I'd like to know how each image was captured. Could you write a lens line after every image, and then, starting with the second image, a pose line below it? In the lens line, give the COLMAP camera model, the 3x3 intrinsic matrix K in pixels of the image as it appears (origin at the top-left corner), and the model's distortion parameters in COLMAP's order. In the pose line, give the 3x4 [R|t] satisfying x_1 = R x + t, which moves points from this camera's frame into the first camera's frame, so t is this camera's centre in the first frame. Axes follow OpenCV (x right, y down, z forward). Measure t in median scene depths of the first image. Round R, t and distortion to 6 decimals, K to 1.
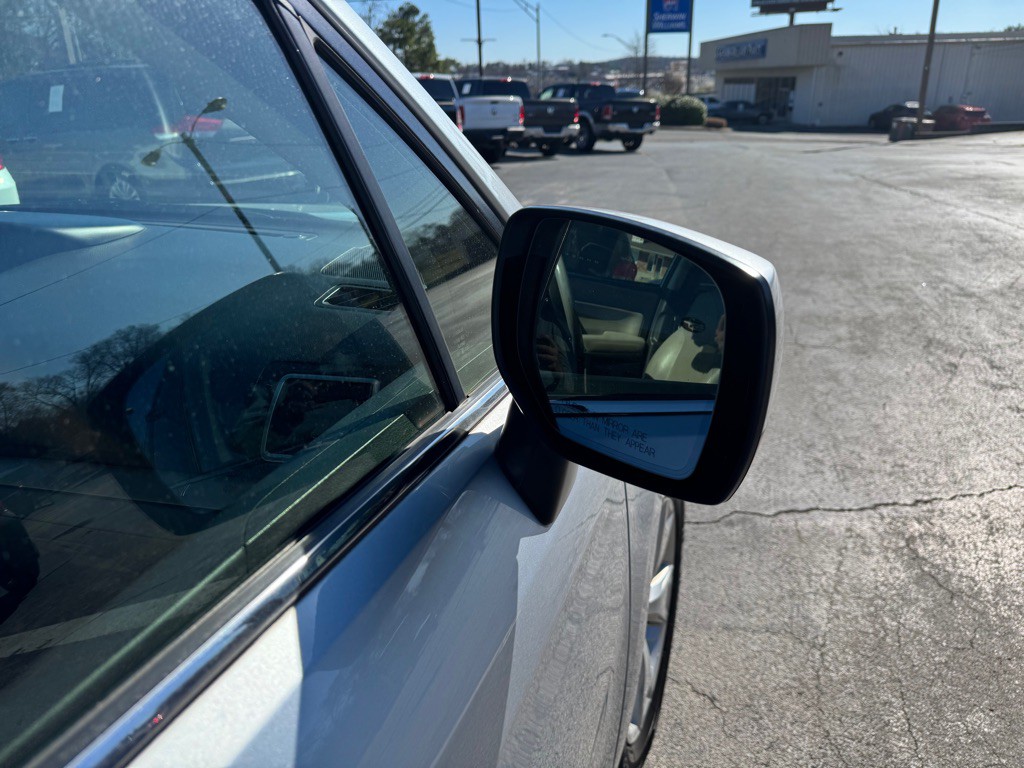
lens RADIAL K [[734.8, 0, 512.0], [0, 734.8, 384.0], [0, 0, 1]] dist [-0.002307, -0.003399]
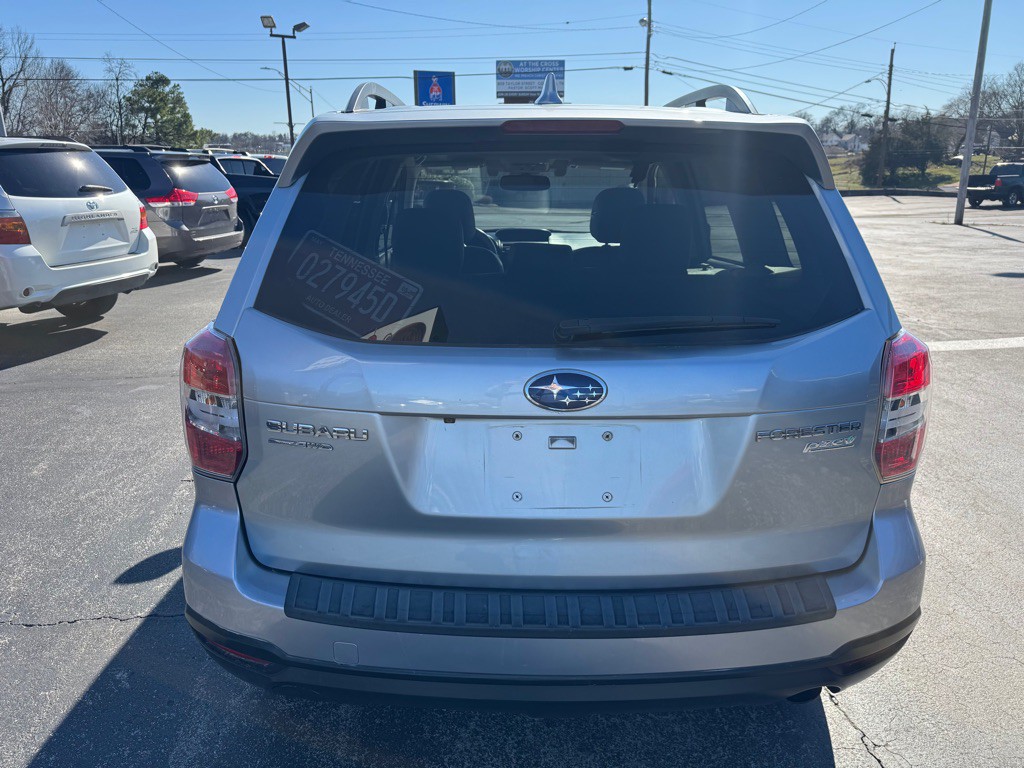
lens RADIAL K [[736.5, 0, 510.8], [0, 736.5, 380.2], [0, 0, 1]] dist [0.047789, -0.065578]
pose [[0.949092, -0.067127, 0.307764, -0.058680], [0.096180, 0.992127, -0.080209, 0.028937], [-0.299957, 0.105727, 0.948076, -0.085476]]
